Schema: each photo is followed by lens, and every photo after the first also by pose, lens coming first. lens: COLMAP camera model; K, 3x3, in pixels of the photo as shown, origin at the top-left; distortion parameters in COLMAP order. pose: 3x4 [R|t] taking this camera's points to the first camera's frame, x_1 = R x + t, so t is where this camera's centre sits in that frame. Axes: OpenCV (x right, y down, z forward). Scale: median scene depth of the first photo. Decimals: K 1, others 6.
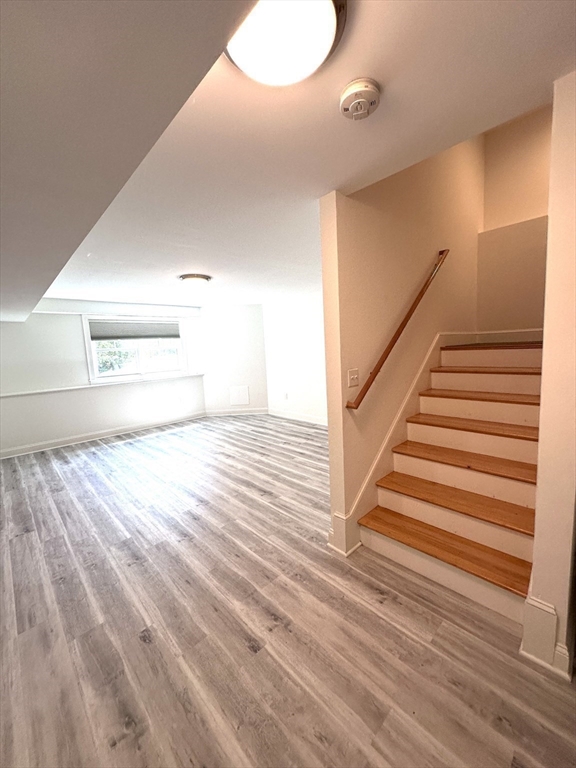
lens RADIAL K [[305.5, 0, 288.2], [0, 305.5, 382.2], [0, 0, 1]] dist [-0.002950, 0.001065]
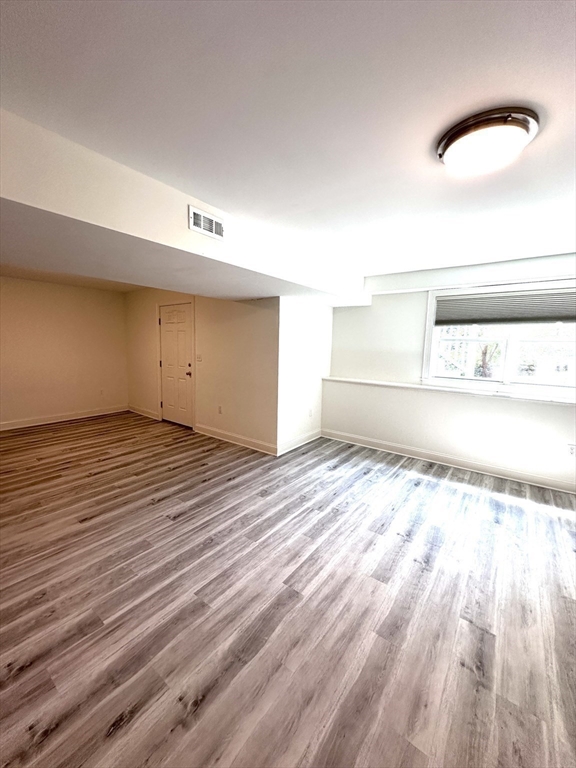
lens RADIAL K [[305.5, 0, 288.1], [0, 305.5, 384.9], [0, 0, 1]] dist [-0.002950, 0.001065]
pose [[0.153298, 0.183535, -0.970986, 0.046309], [-0.144465, 0.976206, 0.161713, -0.089044], [0.977563, 0.115484, 0.176165, 0.730478]]
